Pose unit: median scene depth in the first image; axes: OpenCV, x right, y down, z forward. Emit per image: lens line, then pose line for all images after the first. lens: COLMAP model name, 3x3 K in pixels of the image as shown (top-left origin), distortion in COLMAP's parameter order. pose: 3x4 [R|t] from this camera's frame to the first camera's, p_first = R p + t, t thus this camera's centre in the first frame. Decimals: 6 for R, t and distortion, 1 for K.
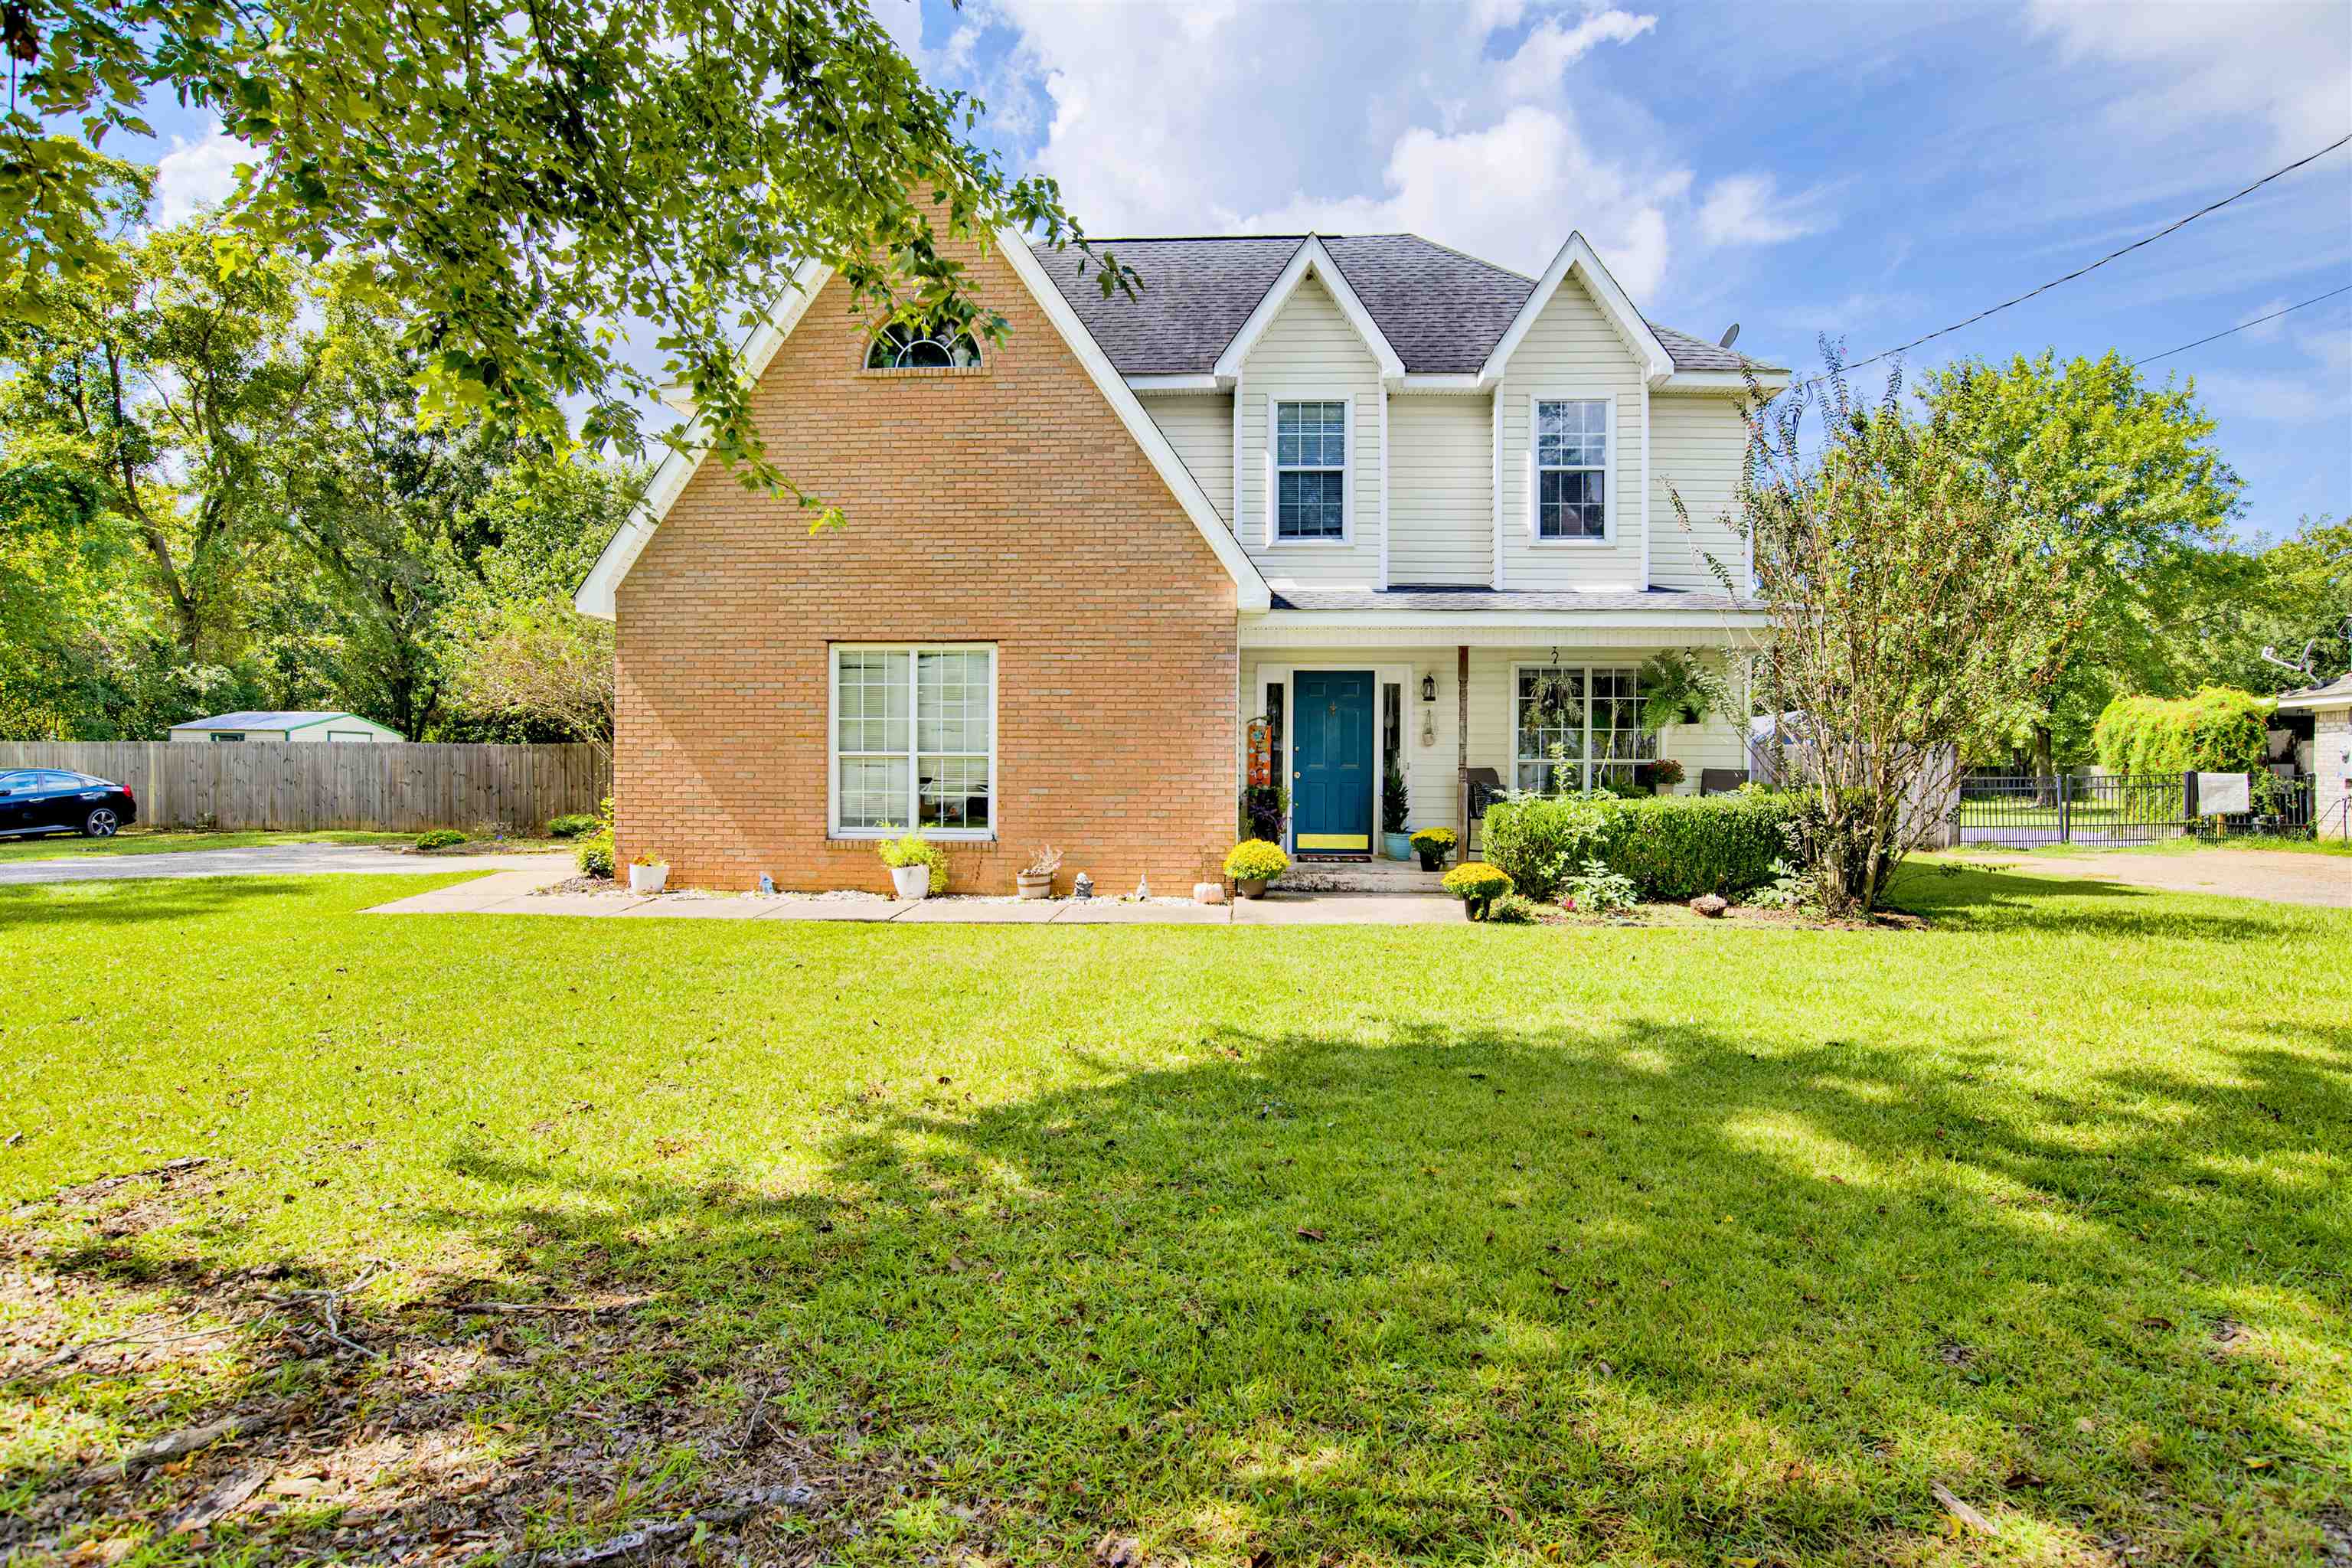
lens RADIAL K [[1251.5, 0, 1172.2], [0, 1251.5, 779.5], [0, 0, 1]] dist [-0.048845, 0.012660]
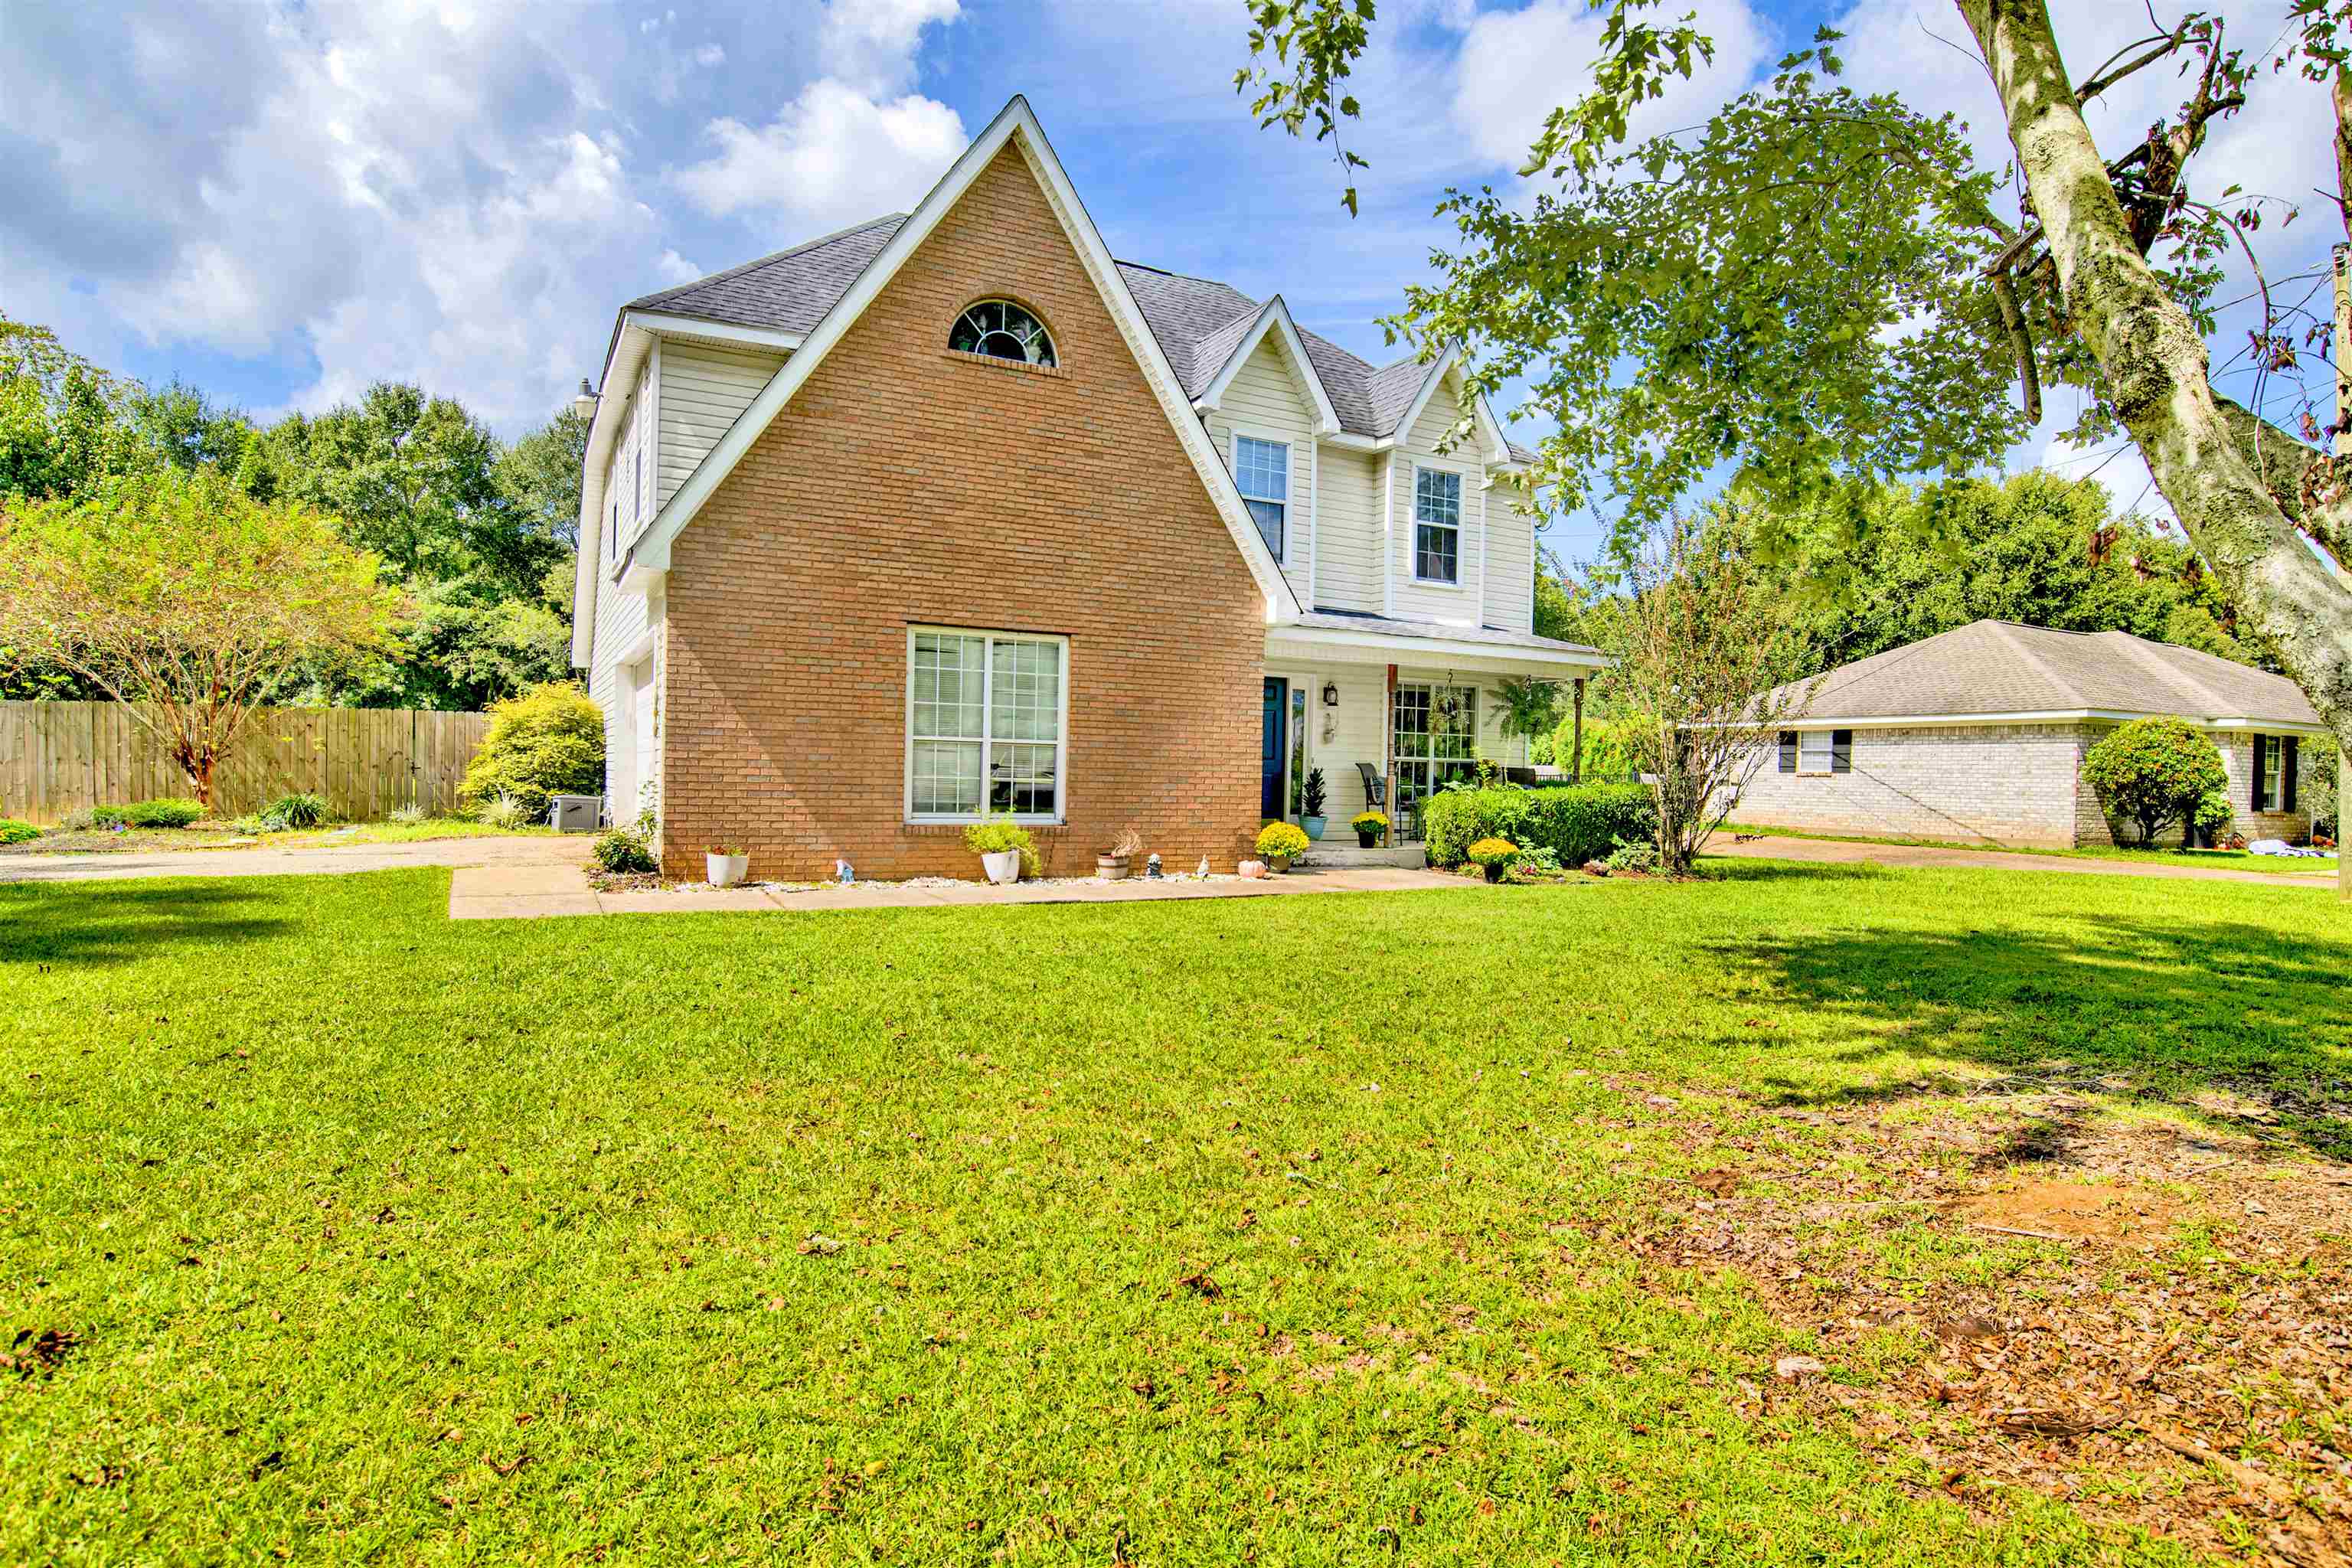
lens RADIAL K [[1311.8, 0, 1195.2], [0, 1311.8, 786.6], [0, 0, 1]] dist [-0.048781, 0.001009]
pose [[0.845850, 0.009117, 0.533344, -0.631371], [-0.018290, 0.999762, 0.011916, 0.001472], [-0.533108, -0.019834, 0.845815, 0.012232]]
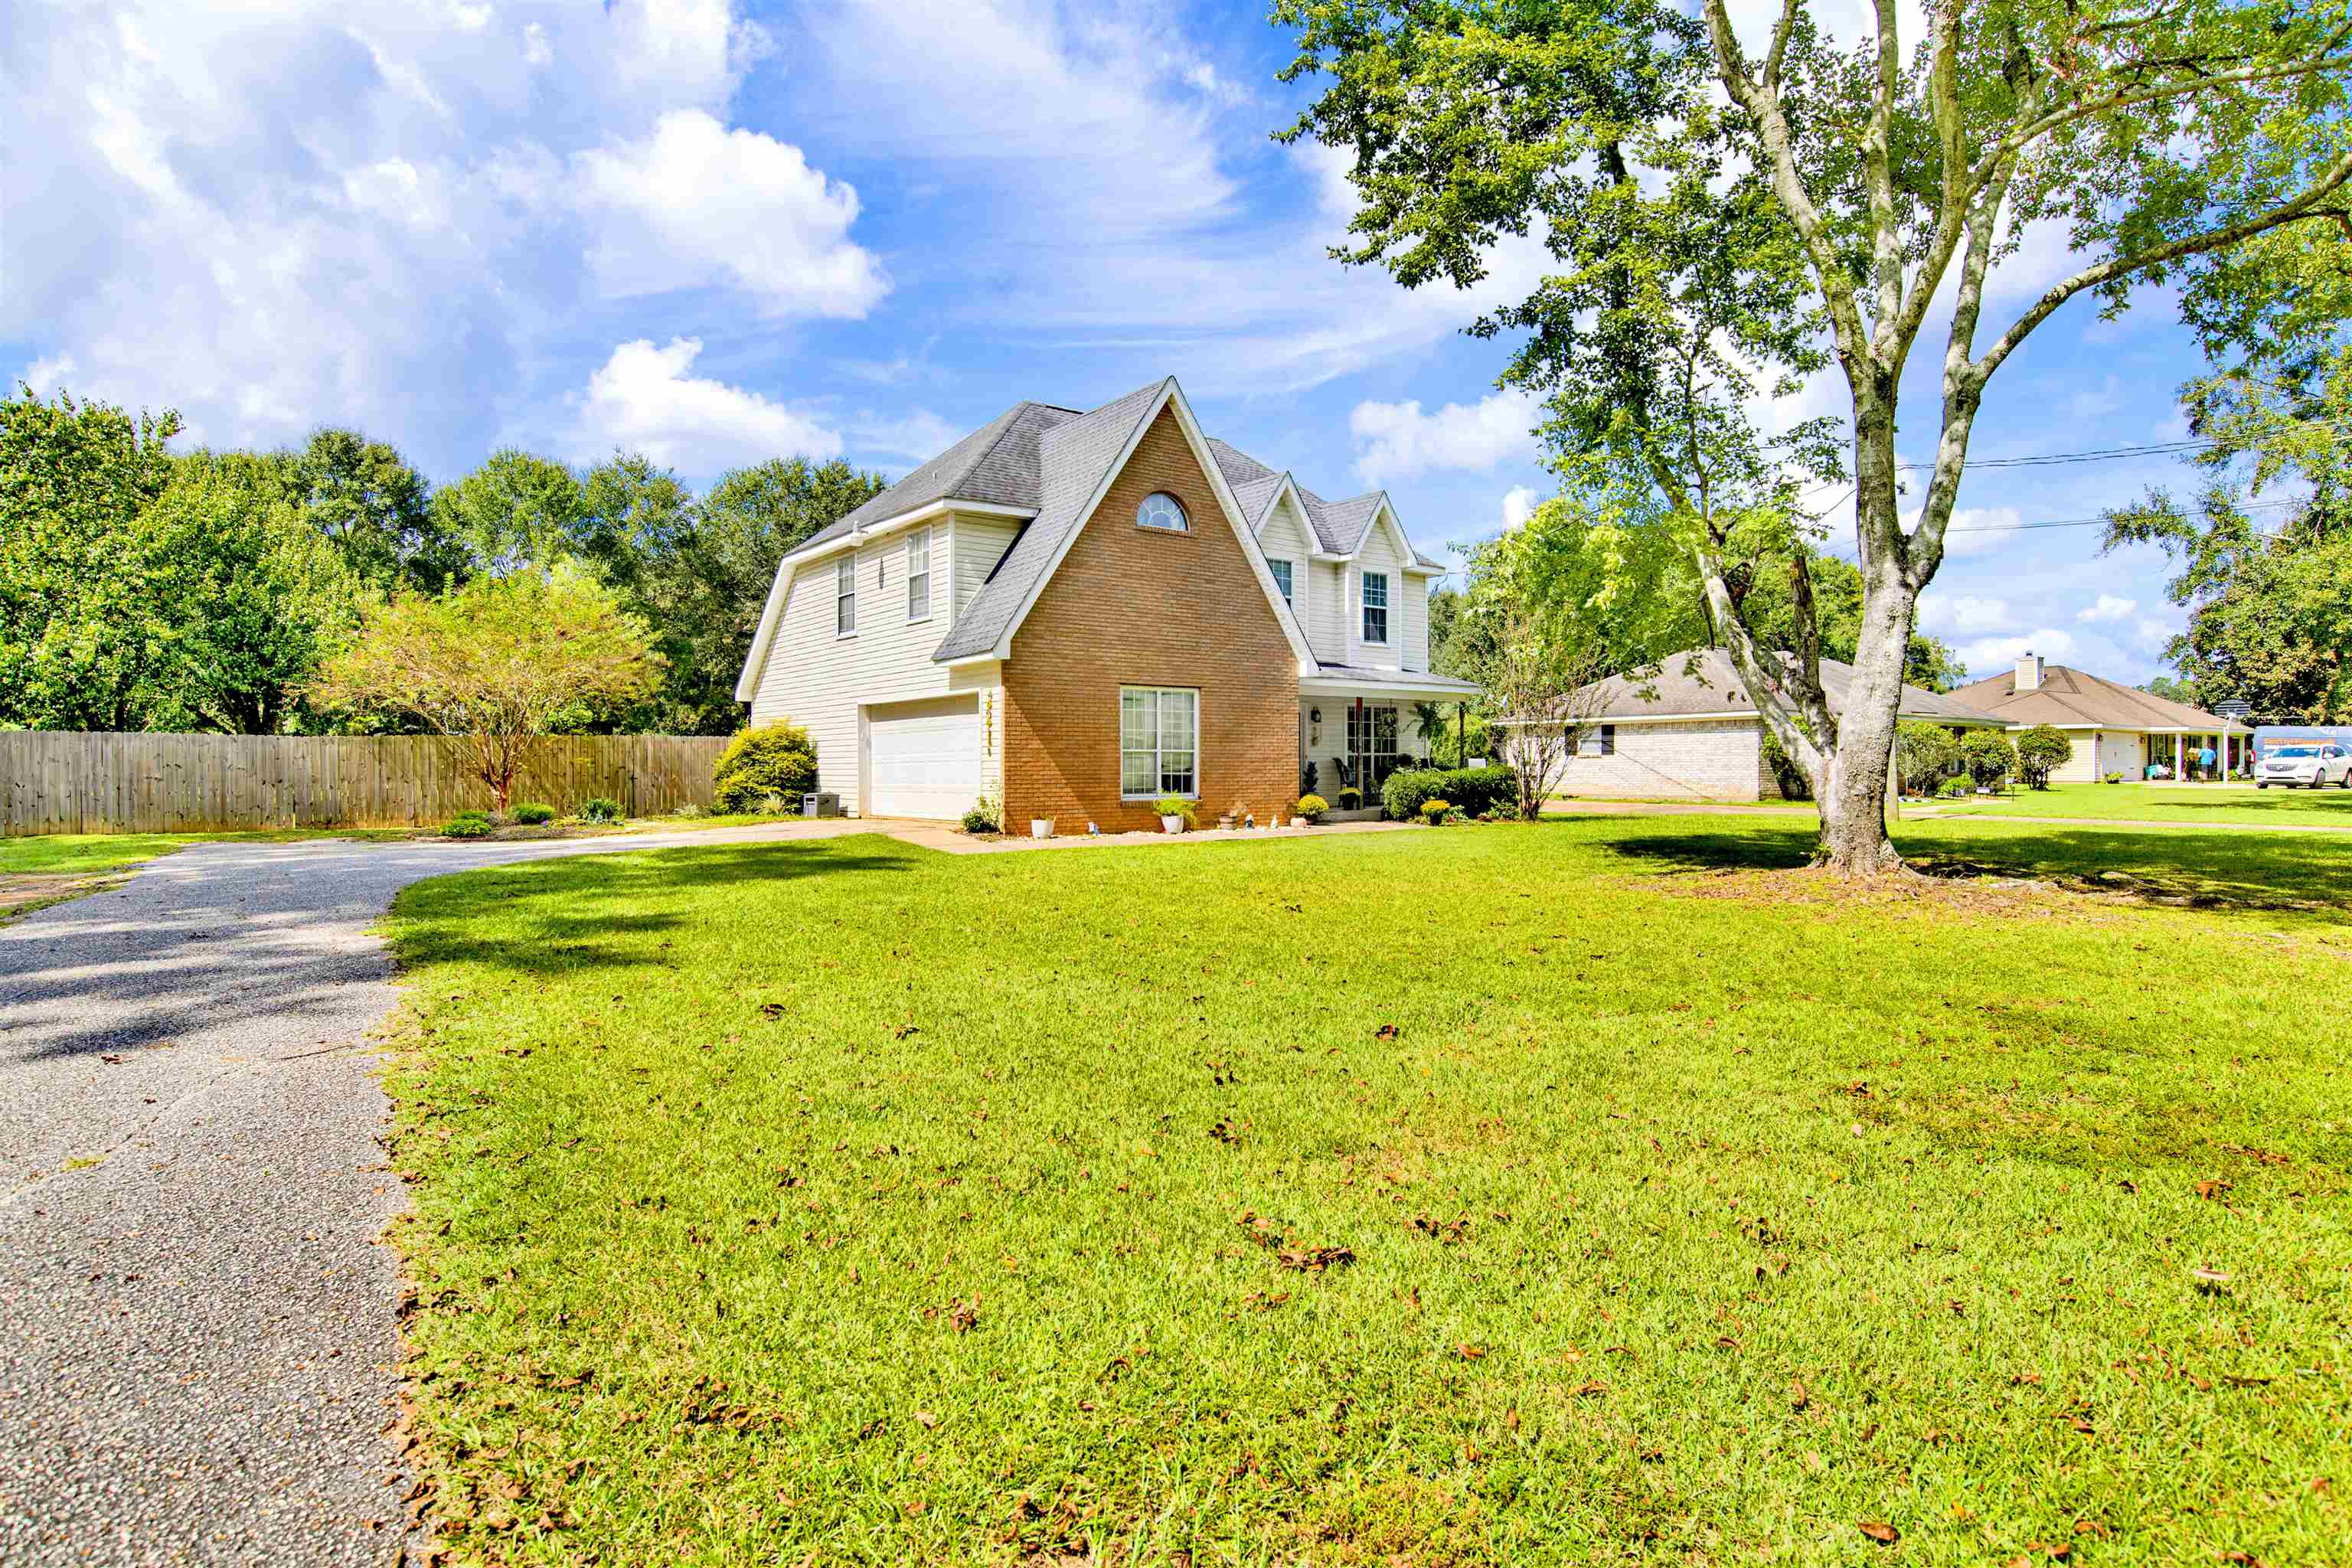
lens RADIAL K [[1251.5, 0, 1173.9], [0, 1251.5, 770.0], [0, 0, 1]] dist [-0.048845, 0.012660]
pose [[0.758656, -0.009385, 0.651424, -1.328198], [0.007898, 0.999955, 0.005208, -0.002559], [-0.651444, 0.001194, 0.758696, -0.333234]]
